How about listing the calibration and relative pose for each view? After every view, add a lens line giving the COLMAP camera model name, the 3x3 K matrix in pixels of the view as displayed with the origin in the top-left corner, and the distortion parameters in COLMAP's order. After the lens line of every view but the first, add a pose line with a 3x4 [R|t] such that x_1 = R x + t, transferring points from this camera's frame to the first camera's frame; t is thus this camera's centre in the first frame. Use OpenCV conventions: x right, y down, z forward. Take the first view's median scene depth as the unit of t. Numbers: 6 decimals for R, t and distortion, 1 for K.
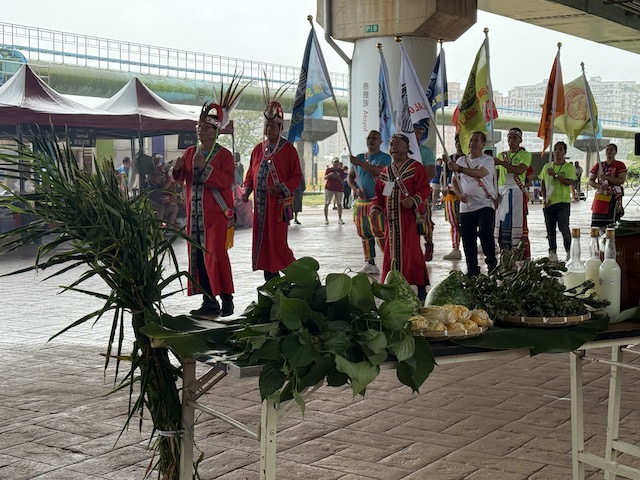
lens RADIAL K [[1033.7, 0, 320.0], [0, 1033.7, 240.0], [0, 0, 1]] dist [0.219709, -0.115845]
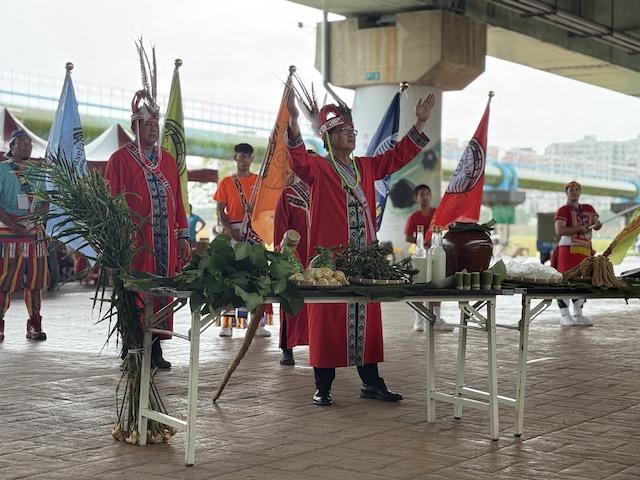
lens RADIAL K [[1209.9, 0, 320.0], [0, 1209.9, 240.0], [0, 0, 1]] dist [0.198865, 0.148255]
pose [[0.999806, 0.018433, -0.006971, 0.090384], [-0.018835, 0.997844, -0.062865, 0.088596], [0.005797, 0.062985, 0.997998, -0.519969]]
